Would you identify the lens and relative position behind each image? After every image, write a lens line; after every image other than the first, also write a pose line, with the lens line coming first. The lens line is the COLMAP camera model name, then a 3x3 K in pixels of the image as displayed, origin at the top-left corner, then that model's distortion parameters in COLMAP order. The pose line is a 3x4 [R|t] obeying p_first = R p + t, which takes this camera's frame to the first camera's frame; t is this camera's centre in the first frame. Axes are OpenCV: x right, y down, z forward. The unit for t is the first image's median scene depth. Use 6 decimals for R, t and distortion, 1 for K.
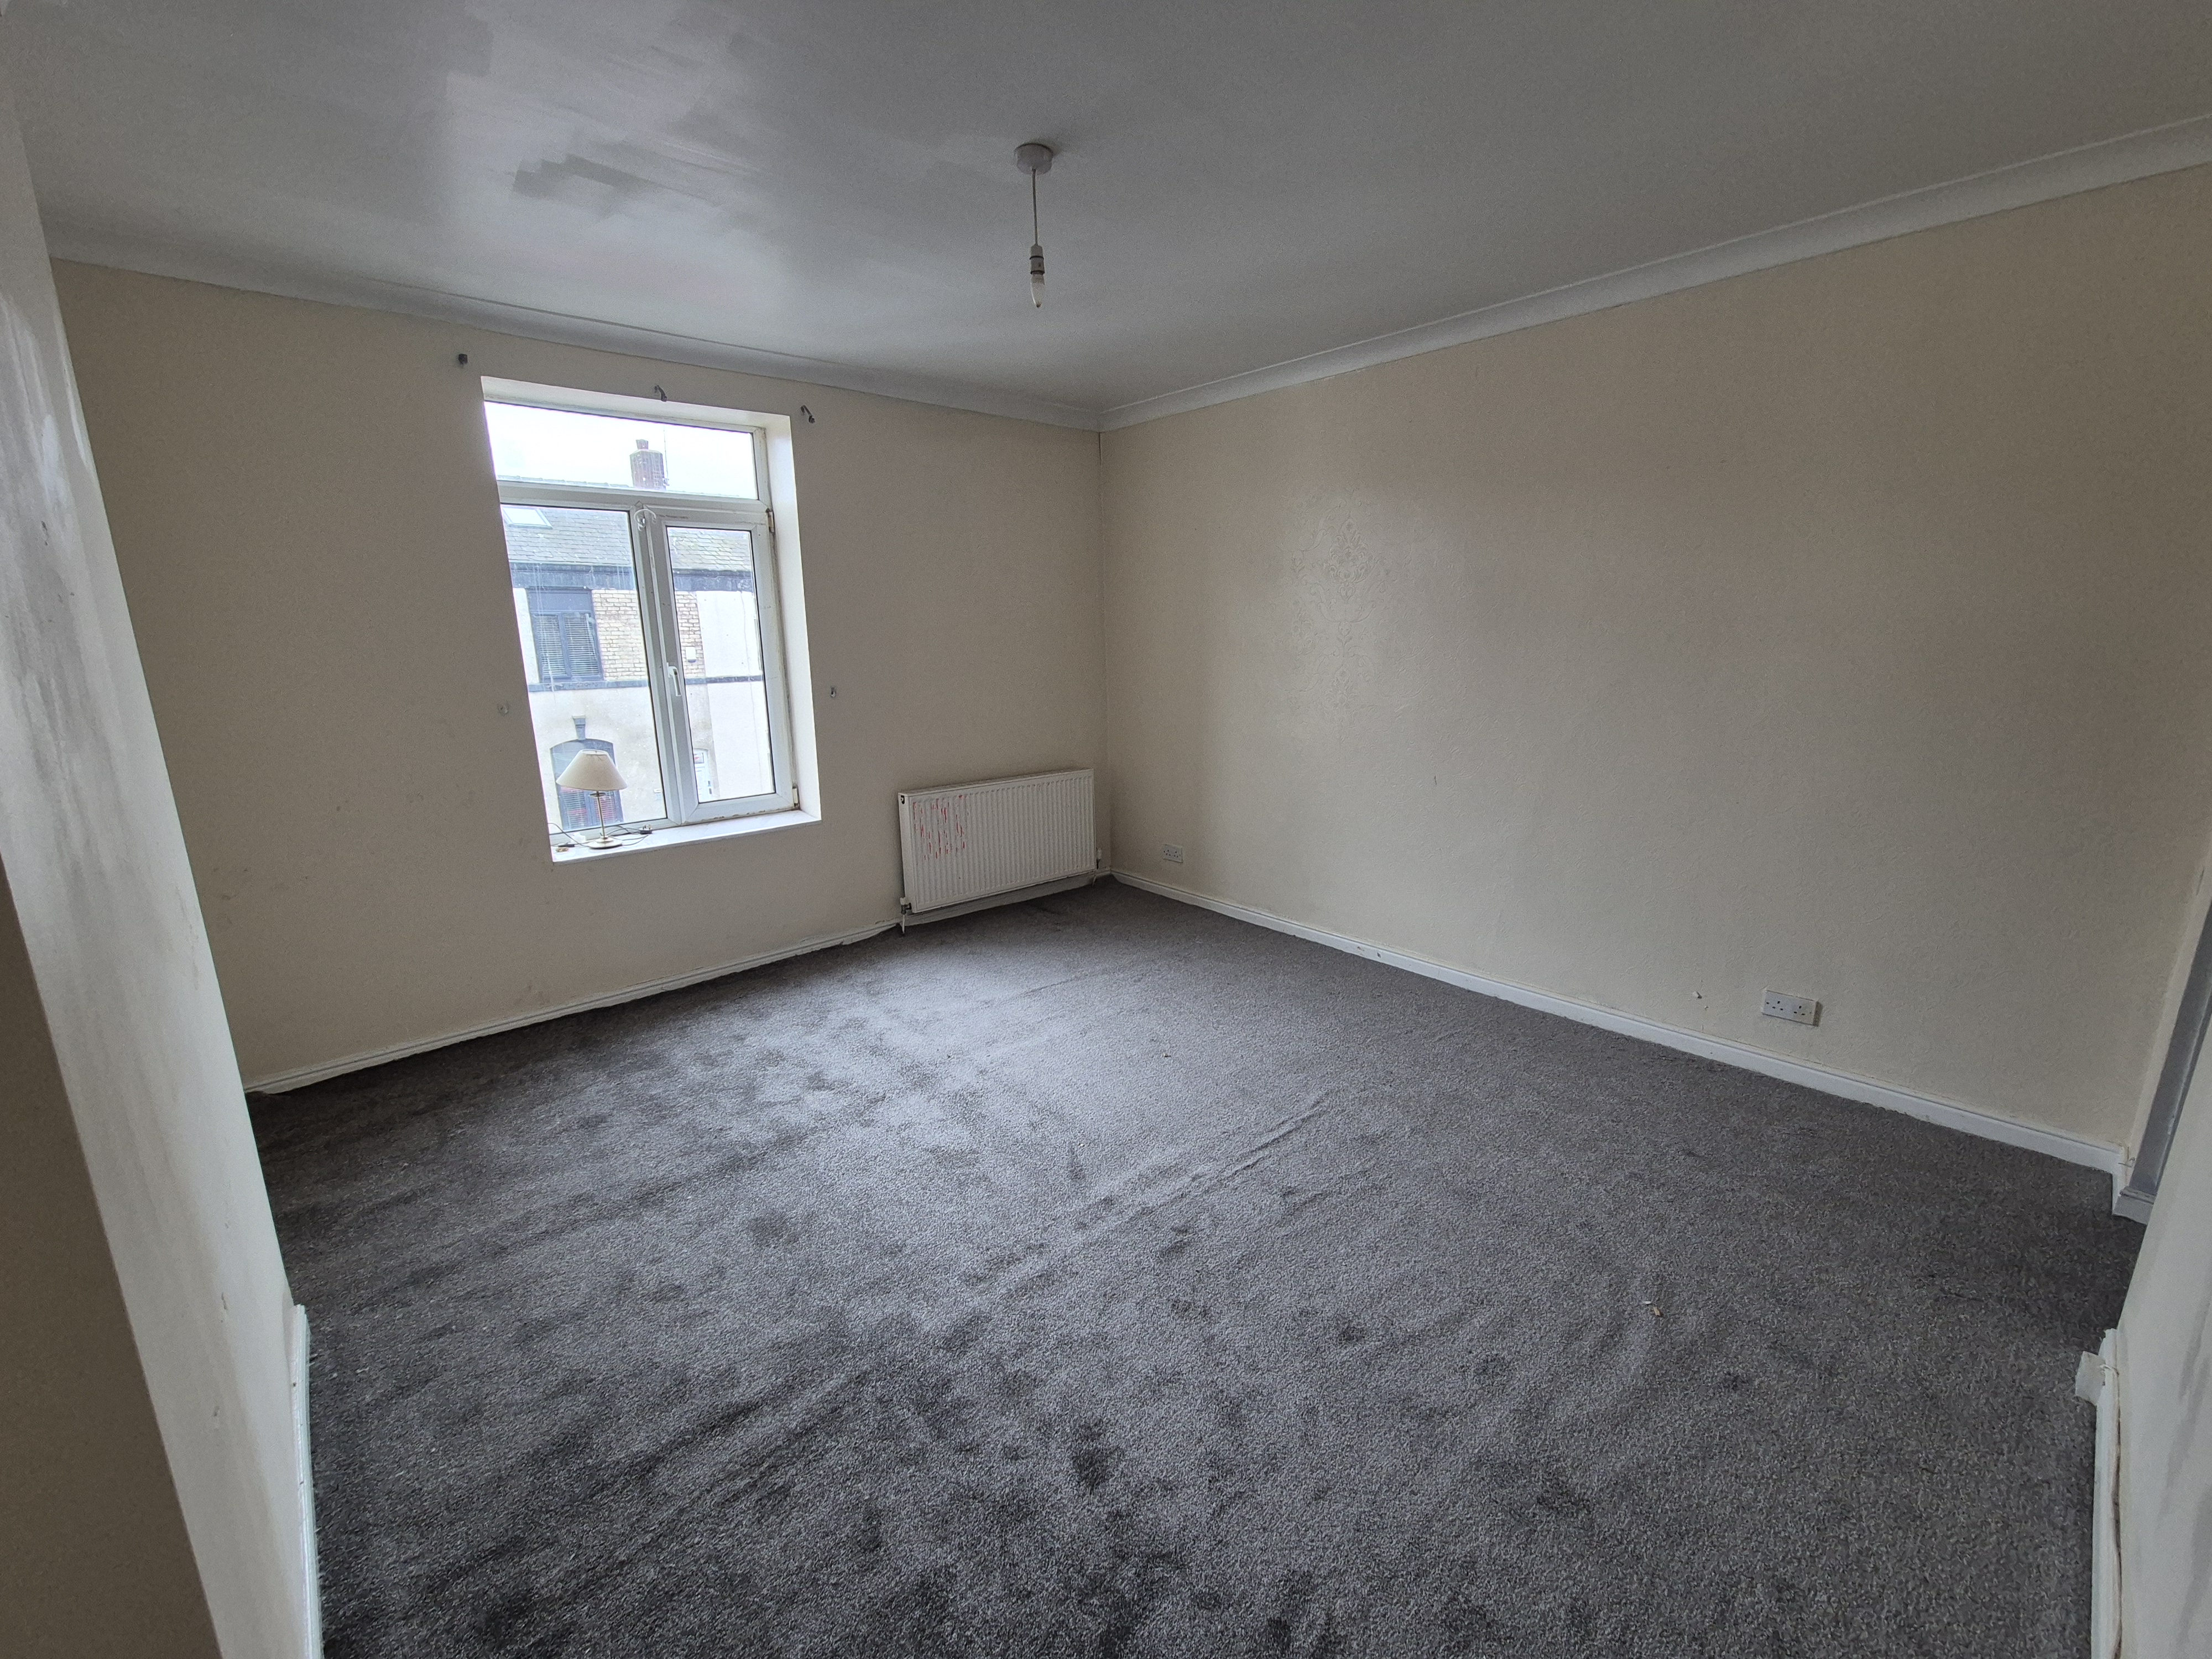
lens RADIAL K [[904.9, 0, 1111.3], [0, 904.9, 832.2], [0, 0, 1]] dist [0.003382, -0.000571]
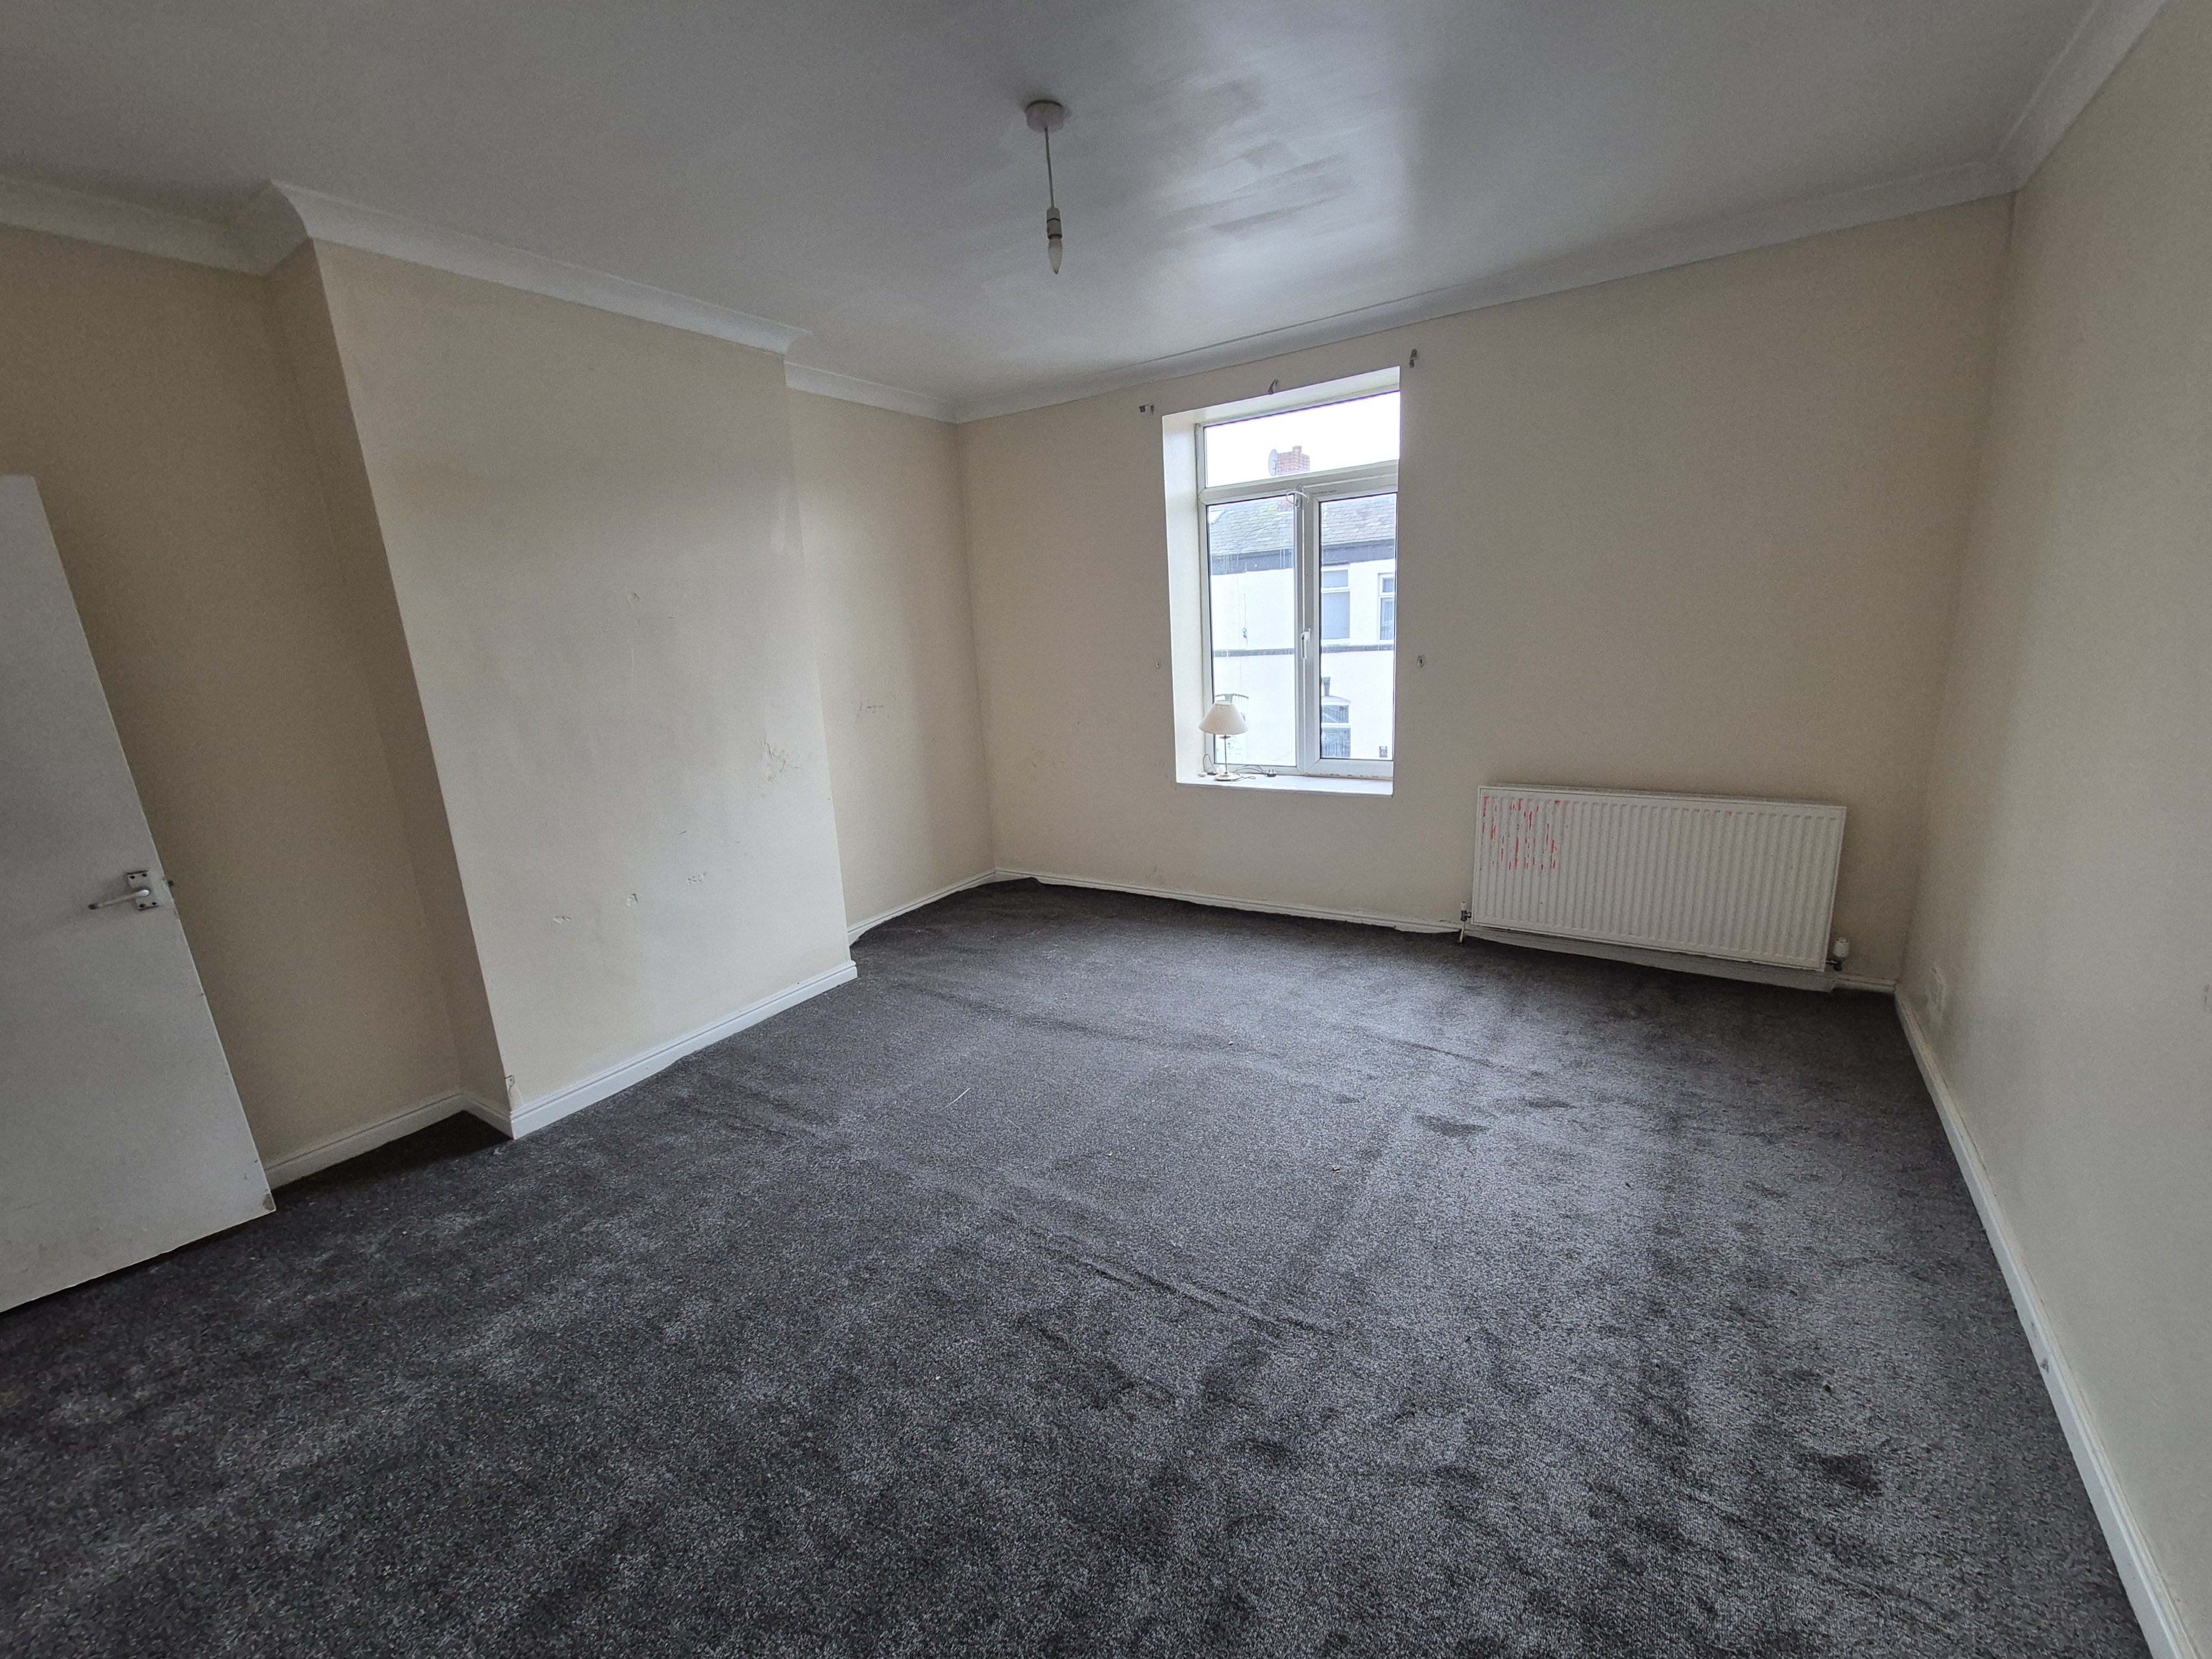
lens RADIAL K [[904.9, 0, 1113.5], [0, 904.9, 830.6], [0, 0, 1]] dist [0.003382, -0.000571]
pose [[0.266882, 0.220824, -0.938089, 0.508029], [-0.161893, 0.969835, 0.182239, -0.104129], [0.950034, 0.103234, 0.294581, 0.444675]]
